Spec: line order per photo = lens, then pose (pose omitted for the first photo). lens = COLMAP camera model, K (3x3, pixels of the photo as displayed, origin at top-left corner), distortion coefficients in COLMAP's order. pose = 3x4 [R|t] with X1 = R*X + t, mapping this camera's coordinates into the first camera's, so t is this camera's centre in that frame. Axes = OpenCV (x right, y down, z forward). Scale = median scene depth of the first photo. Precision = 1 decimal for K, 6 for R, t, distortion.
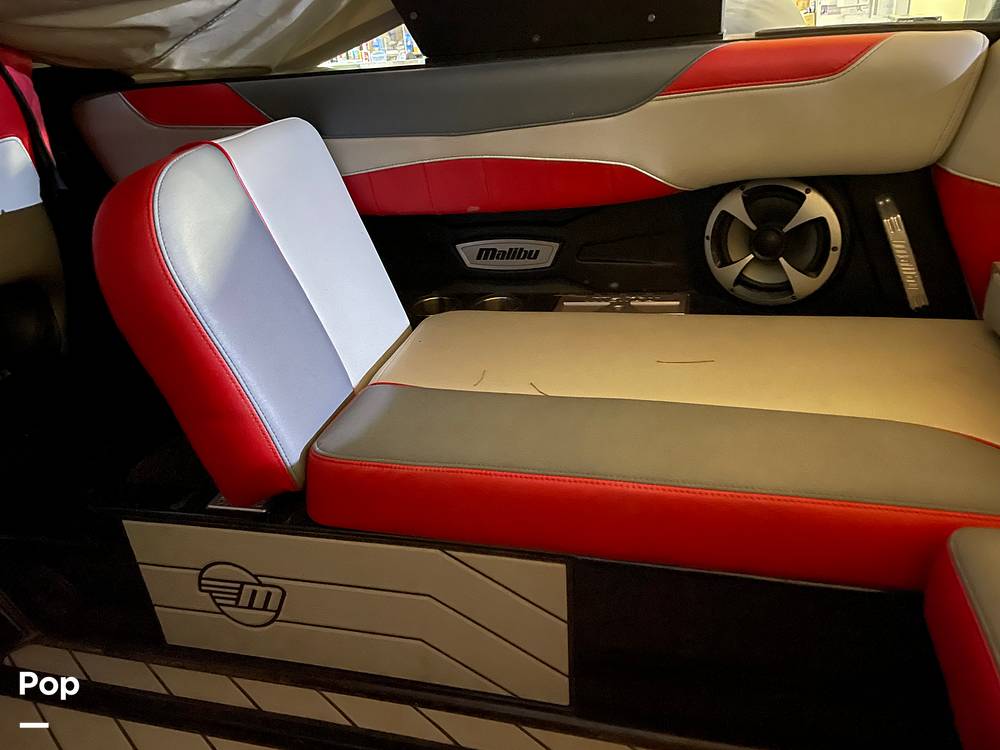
lens RADIAL K [[739.0, 0, 486.2], [0, 739.0, 372.4], [0, 0, 1]] dist [0.060399, -0.089865]
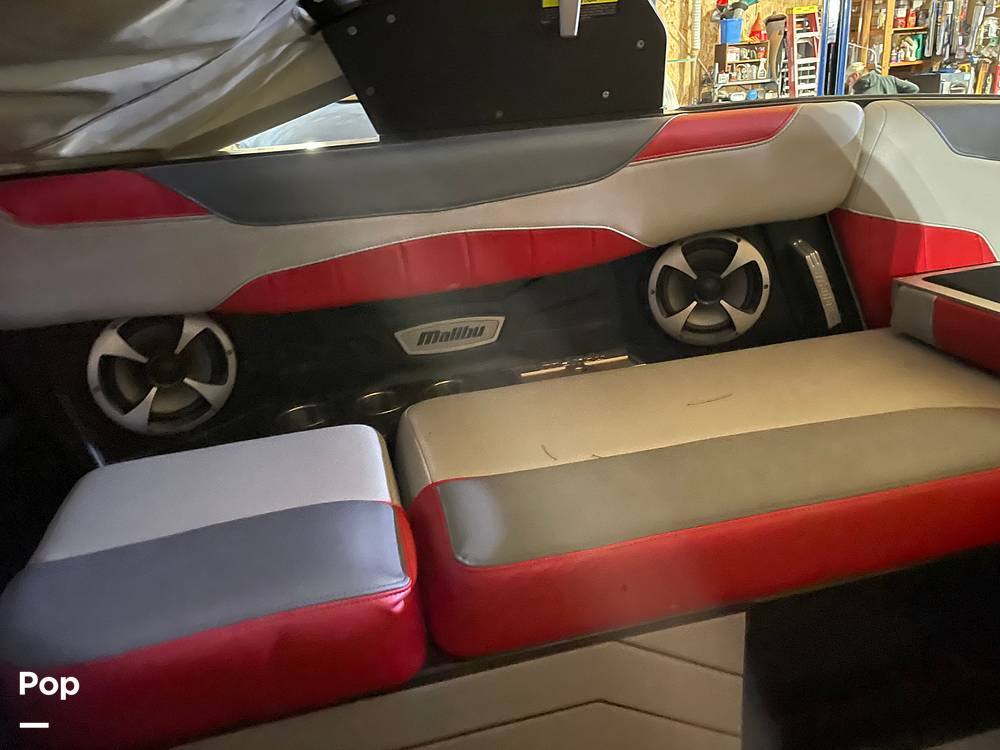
lens RADIAL K [[739.0, 0, 486.2], [0, 739.0, 372.4], [0, 0, 1]] dist [0.060399, -0.089865]
pose [[0.885343, -0.147512, 0.440918, -0.426387], [0.207403, 0.974053, -0.090581, -0.020322], [-0.416116, 0.171643, 0.892965, 0.164966]]
